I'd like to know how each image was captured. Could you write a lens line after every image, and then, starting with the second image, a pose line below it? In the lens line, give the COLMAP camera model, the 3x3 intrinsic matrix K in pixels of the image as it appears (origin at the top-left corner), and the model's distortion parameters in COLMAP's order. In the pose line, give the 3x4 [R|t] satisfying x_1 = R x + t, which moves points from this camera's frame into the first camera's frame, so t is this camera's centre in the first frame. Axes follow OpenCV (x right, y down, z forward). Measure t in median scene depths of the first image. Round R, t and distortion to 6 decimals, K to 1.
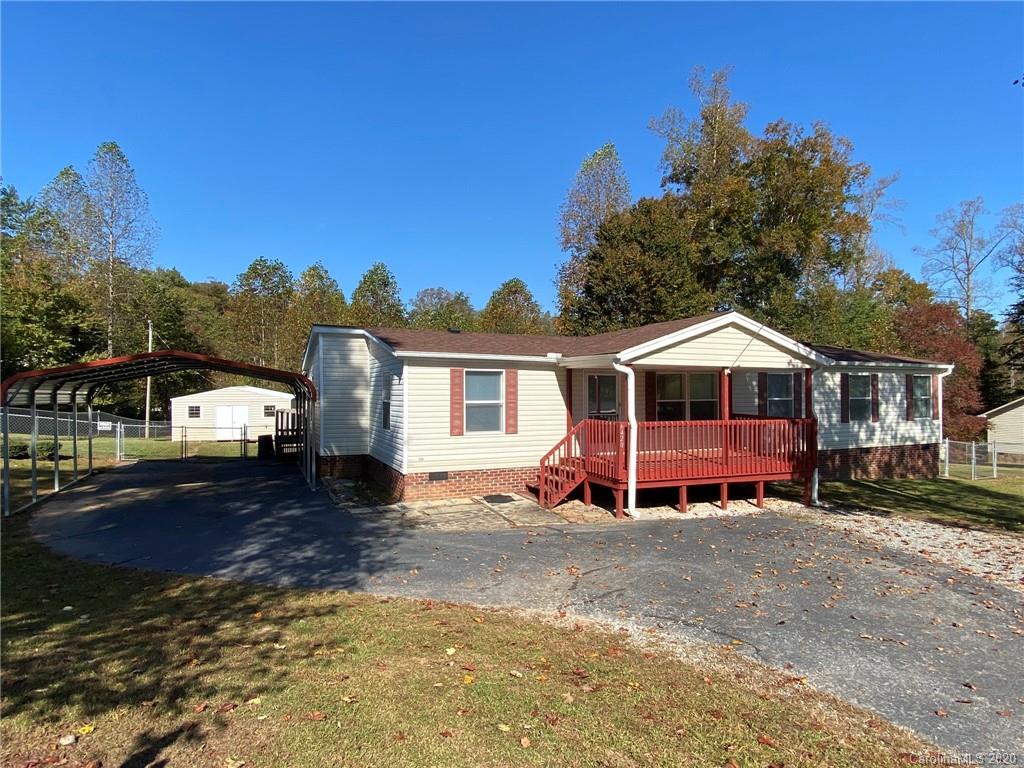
lens RADIAL K [[553.3, 0, 508.3], [0, 553.3, 387.9], [0, 0, 1]] dist [-0.002978, -0.008642]
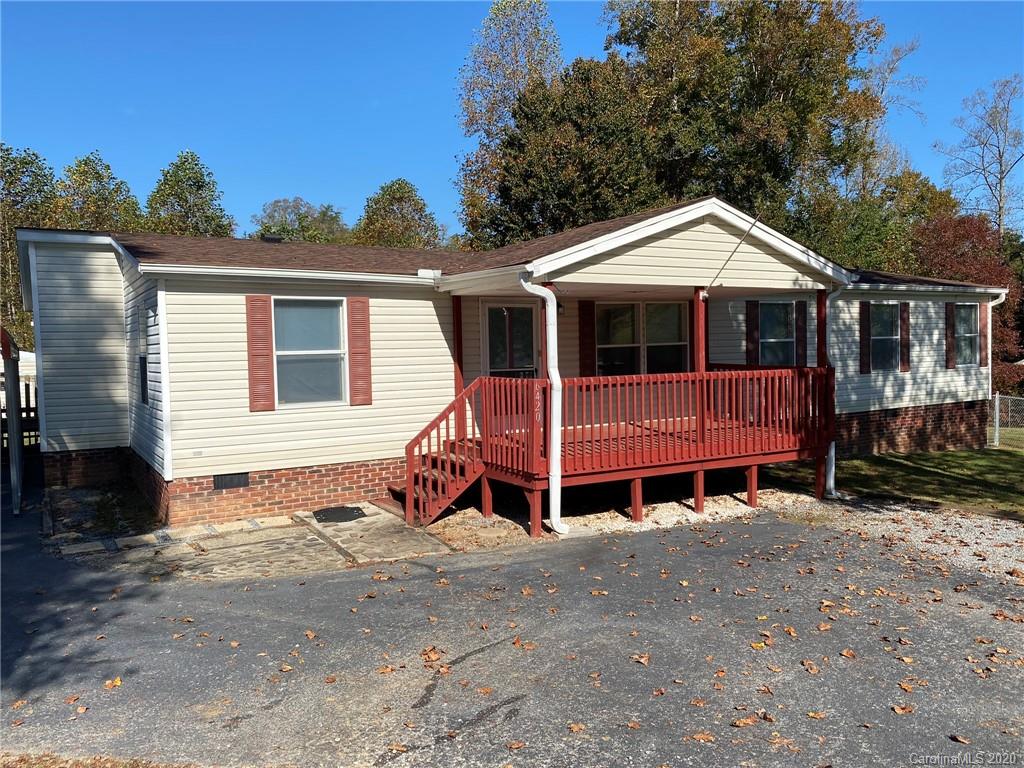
lens RADIAL K [[787.3, 0, 509.4], [0, 787.3, 379.9], [0, 0, 1]] dist [-0.014533, 0.007949]
pose [[0.989642, -0.027185, 0.140960, 0.042332], [0.019933, 0.998416, 0.052609, 0.013288], [-0.142167, -0.049254, 0.988617, 0.121446]]
